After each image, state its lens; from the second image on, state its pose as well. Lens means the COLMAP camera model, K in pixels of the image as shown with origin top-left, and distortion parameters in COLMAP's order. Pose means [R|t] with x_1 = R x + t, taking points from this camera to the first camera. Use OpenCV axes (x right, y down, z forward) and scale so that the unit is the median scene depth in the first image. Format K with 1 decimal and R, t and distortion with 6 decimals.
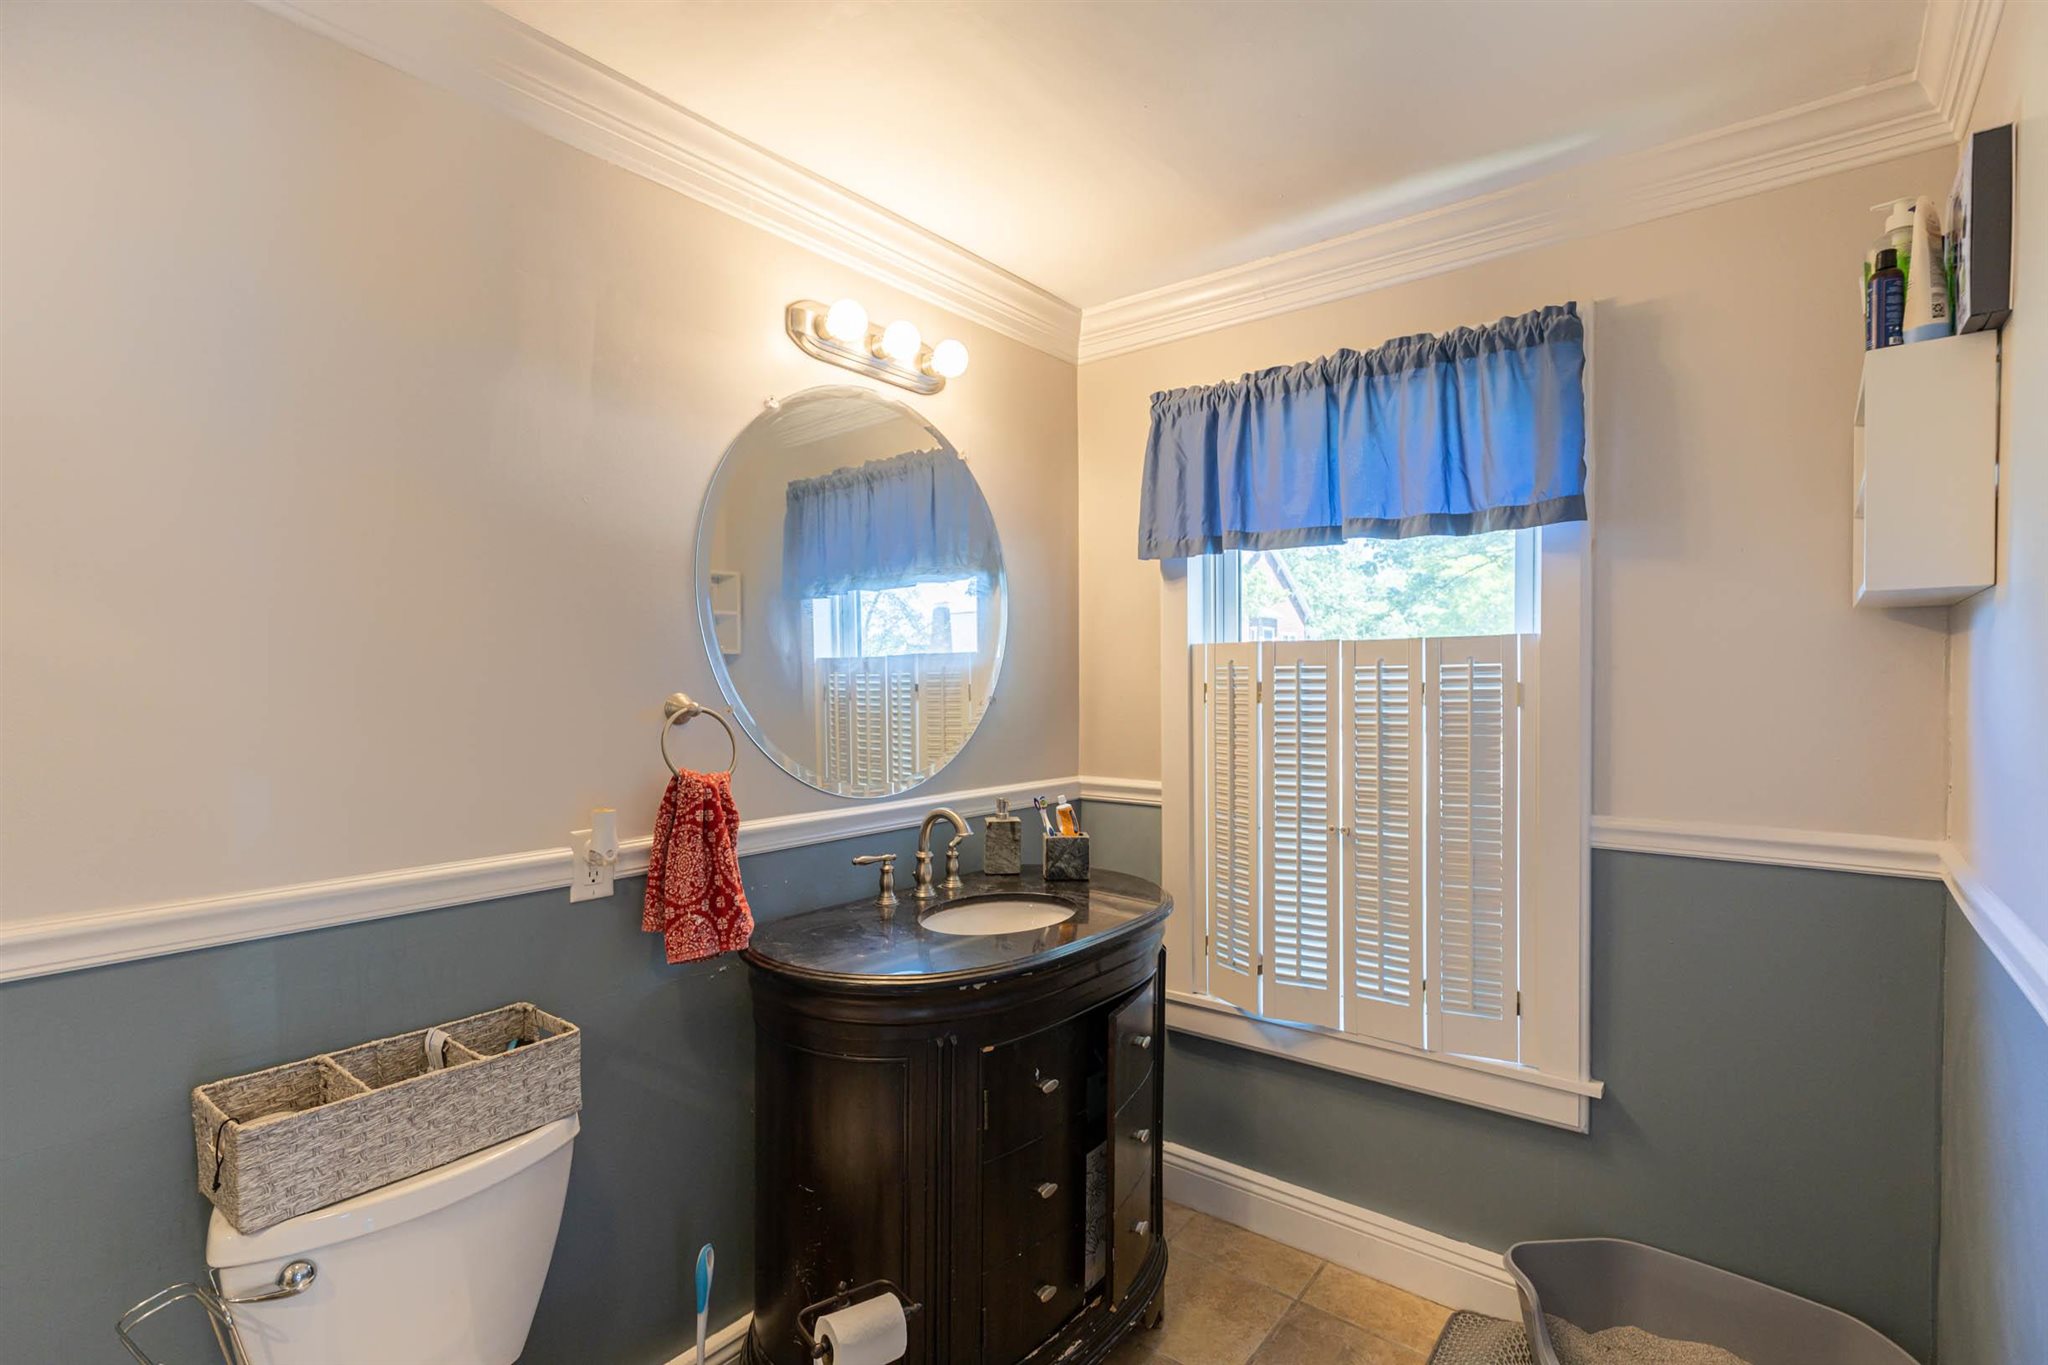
lens RADIAL K [[957.4, 0, 1024.0], [0, 957.4, 682.5], [0, 0, 1]] dist [-0.000051, 0.000017]
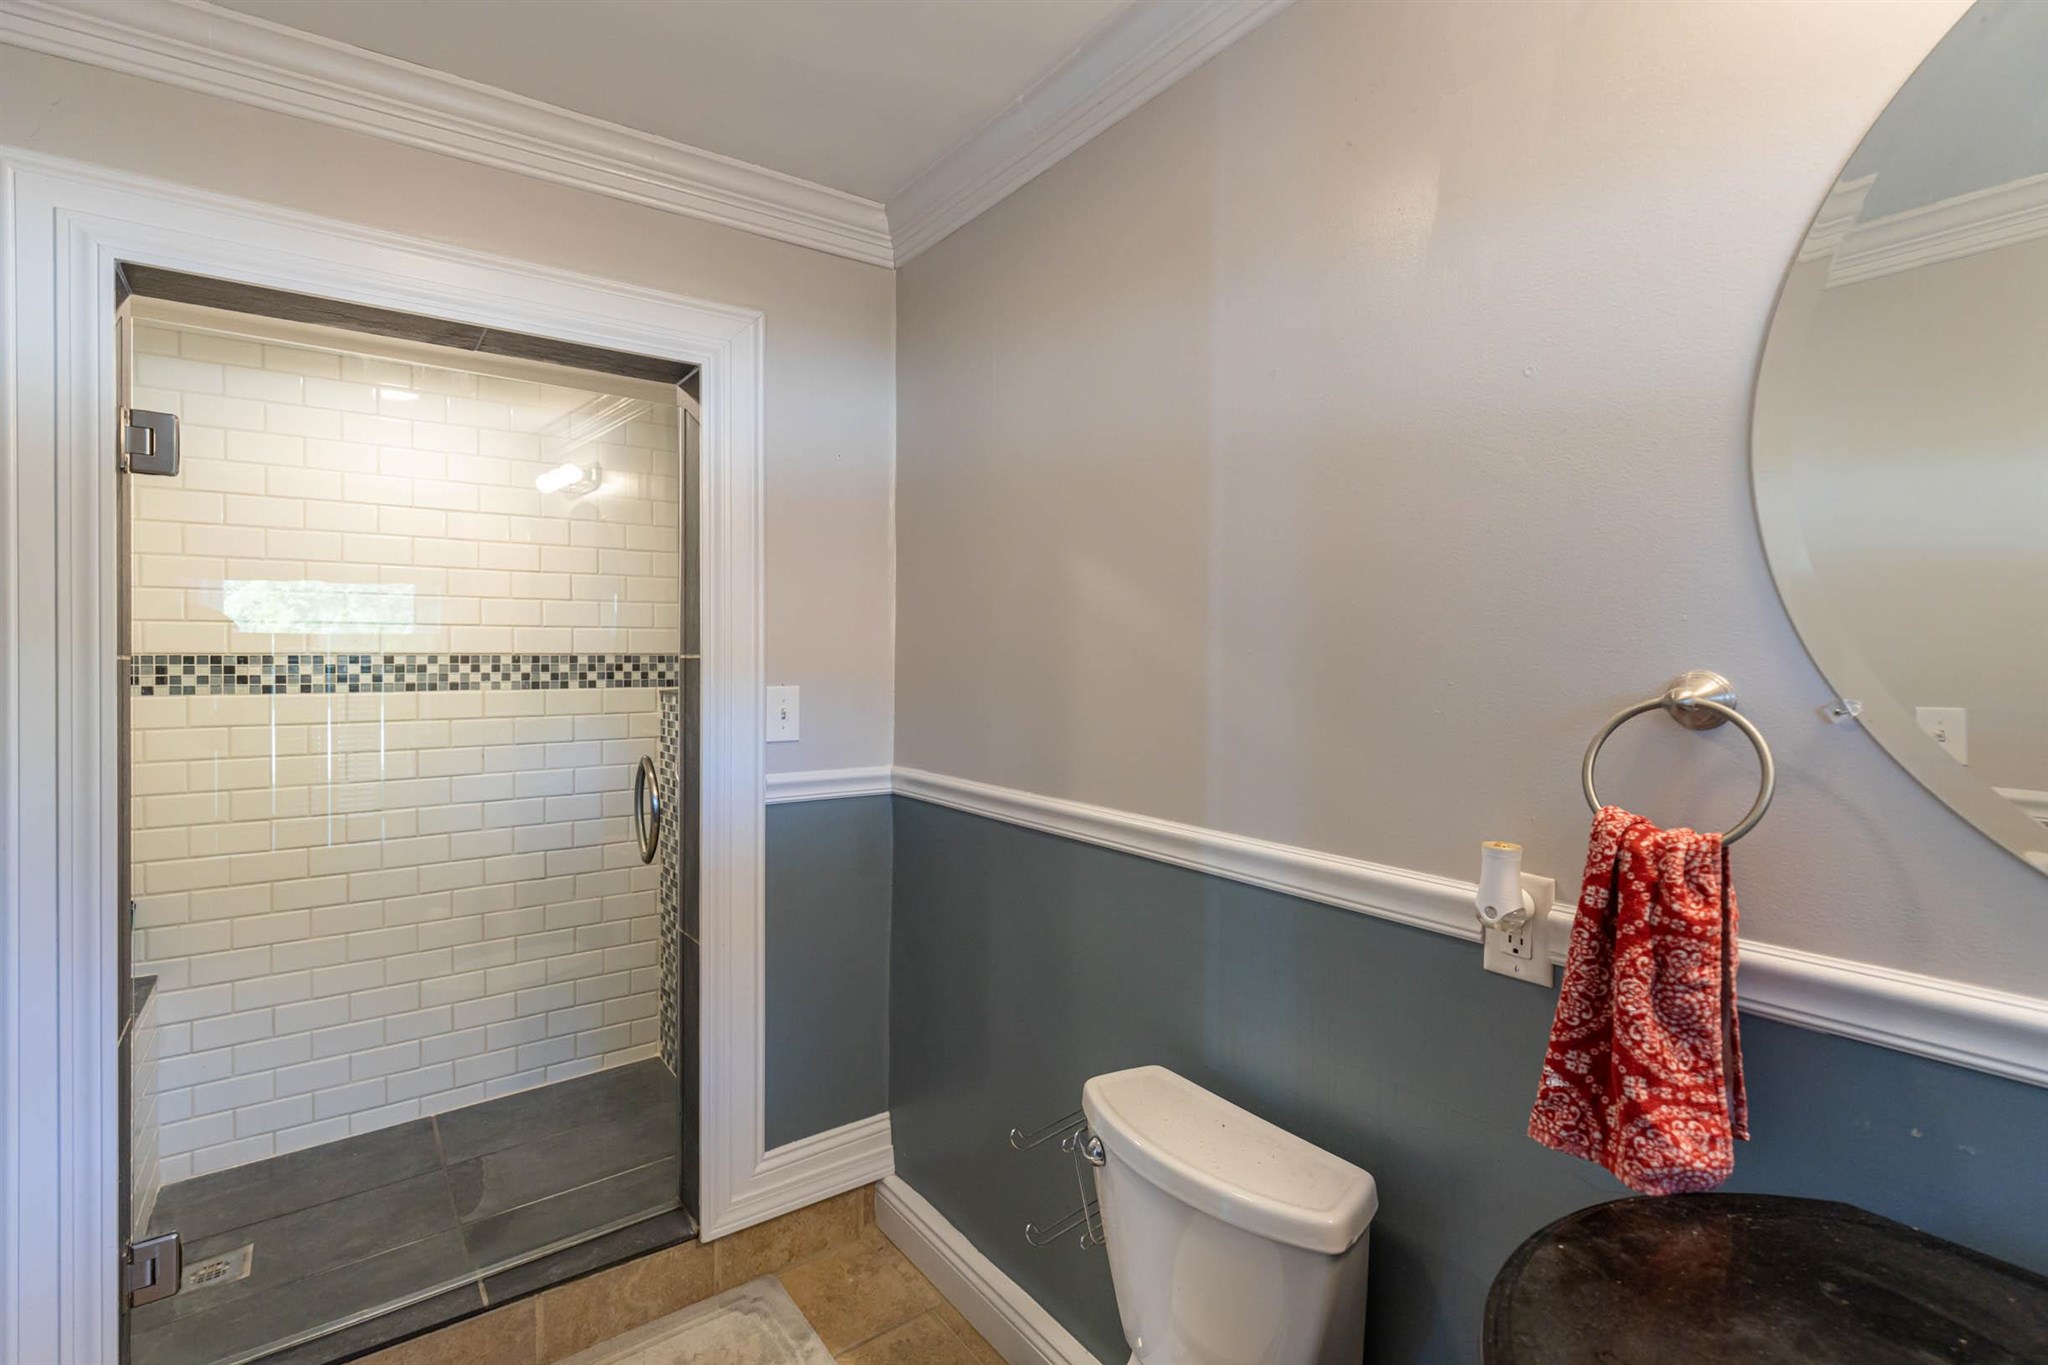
lens RADIAL K [[950.1, 0, 1021.9], [0, 950.1, 650.0], [0, 0, 1]] dist [0.000075, -0.000041]
pose [[-0.262064, 0.007301, -0.965023, 0.270265], [-0.019512, 0.999727, 0.012862, -0.001814], [0.964853, 0.022200, -0.261850, 0.840799]]
